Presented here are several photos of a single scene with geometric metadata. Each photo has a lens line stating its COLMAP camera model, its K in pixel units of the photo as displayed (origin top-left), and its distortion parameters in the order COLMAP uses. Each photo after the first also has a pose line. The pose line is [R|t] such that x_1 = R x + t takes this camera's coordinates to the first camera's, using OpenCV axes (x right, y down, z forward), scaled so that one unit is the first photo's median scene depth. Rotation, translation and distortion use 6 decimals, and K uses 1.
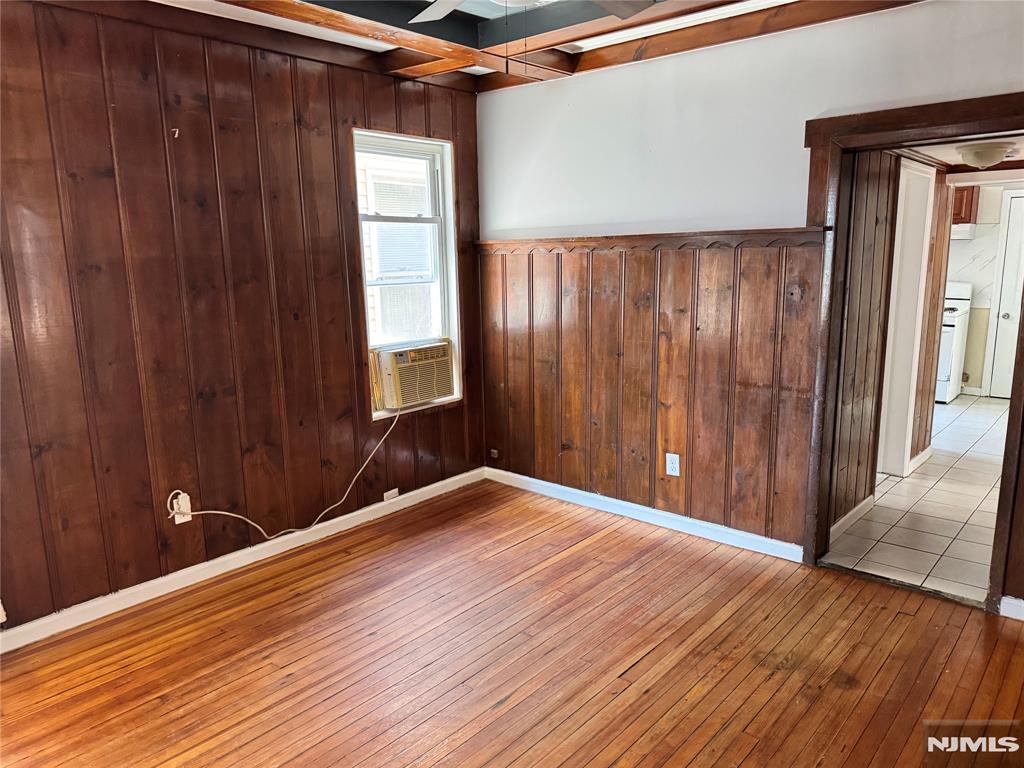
lens RADIAL K [[730.3, 0, 512.0], [0, 730.3, 384.0], [0, 0, 1]] dist [-0.006034, 0.000509]
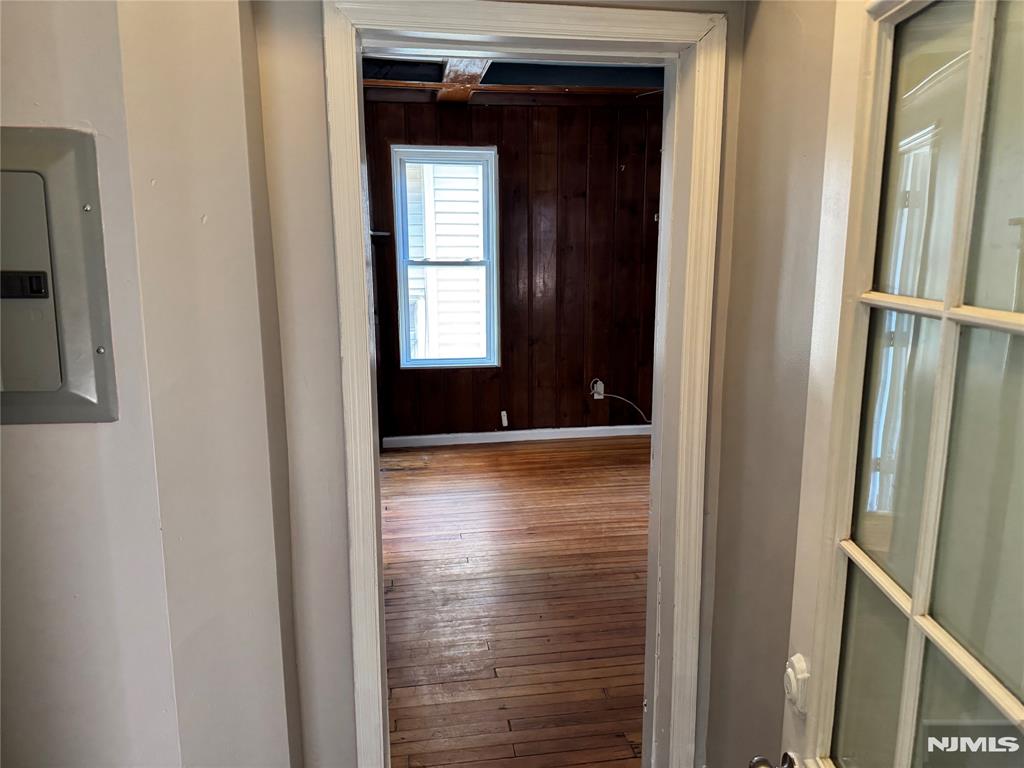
lens RADIAL K [[716.1, 0, 512.0], [0, 716.1, 384.0], [0, 0, 1]] dist [0.095466, -0.129686]
pose [[0.770085, 0.137652, -0.622914, 0.489220], [-0.124423, 0.990100, 0.064974, 0.081215], [0.625690, 0.027470, 0.779588, -0.490547]]
